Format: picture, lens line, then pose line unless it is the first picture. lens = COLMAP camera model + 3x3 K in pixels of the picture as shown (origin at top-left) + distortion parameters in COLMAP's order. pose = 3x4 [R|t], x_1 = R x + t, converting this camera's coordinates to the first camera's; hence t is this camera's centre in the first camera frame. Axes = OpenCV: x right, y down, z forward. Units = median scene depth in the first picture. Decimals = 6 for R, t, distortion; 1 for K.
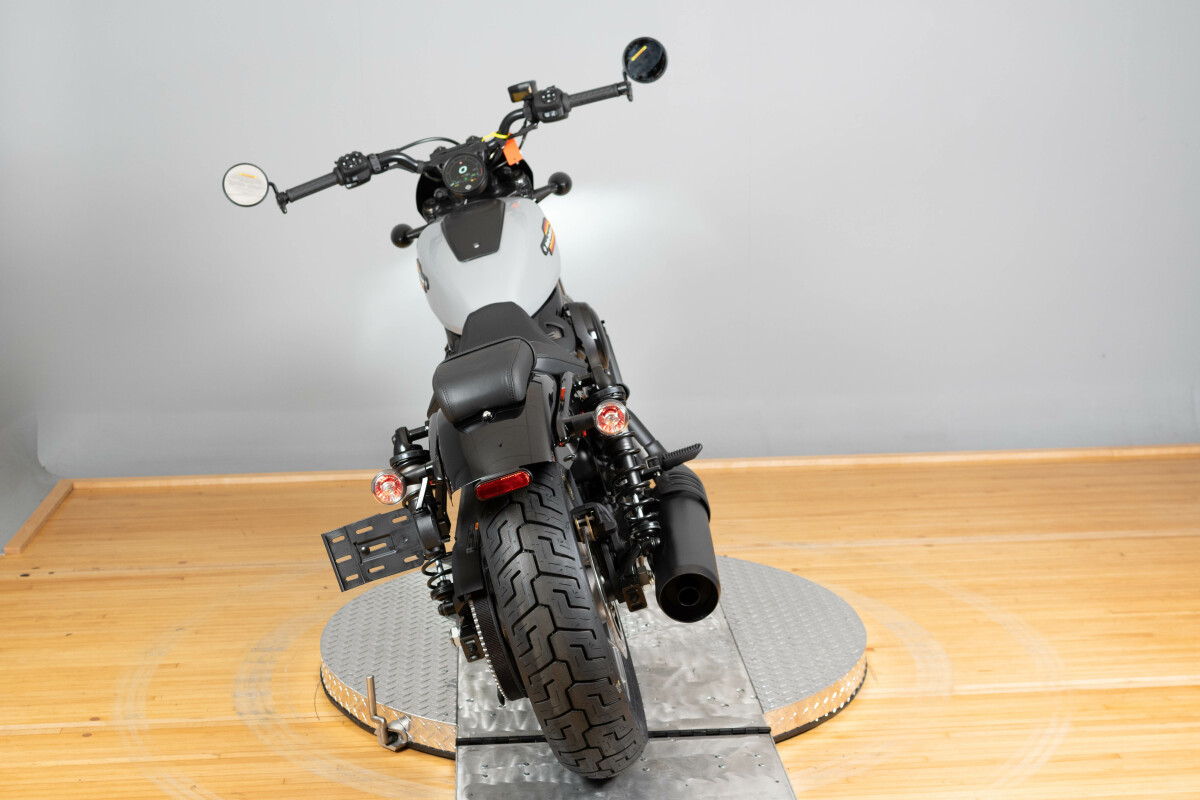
lens RADIAL K [[1780.4, 0, 601.6], [0, 1780.4, 384.0], [0, 0, 1]] dist [-0.013852, -0.045305]
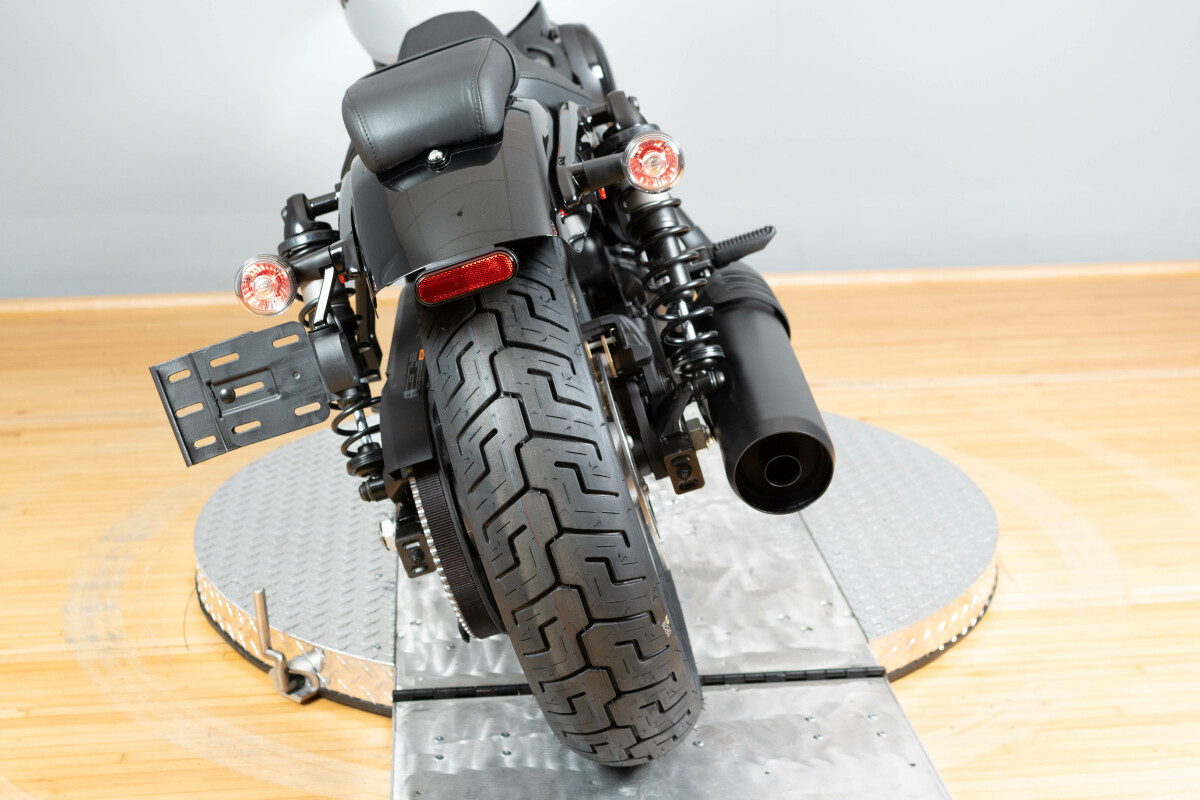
lens RADIAL K [[1824.4, 0, 600.0], [0, 1824.4, 400.0], [0, 0, 1]] dist [-0.002696, -0.065329]
pose [[0.999750, -0.004259, 0.021943, -0.021702], [0.002114, 0.995294, 0.096877, 0.033240], [-0.022252, -0.096806, 0.995054, 0.357099]]
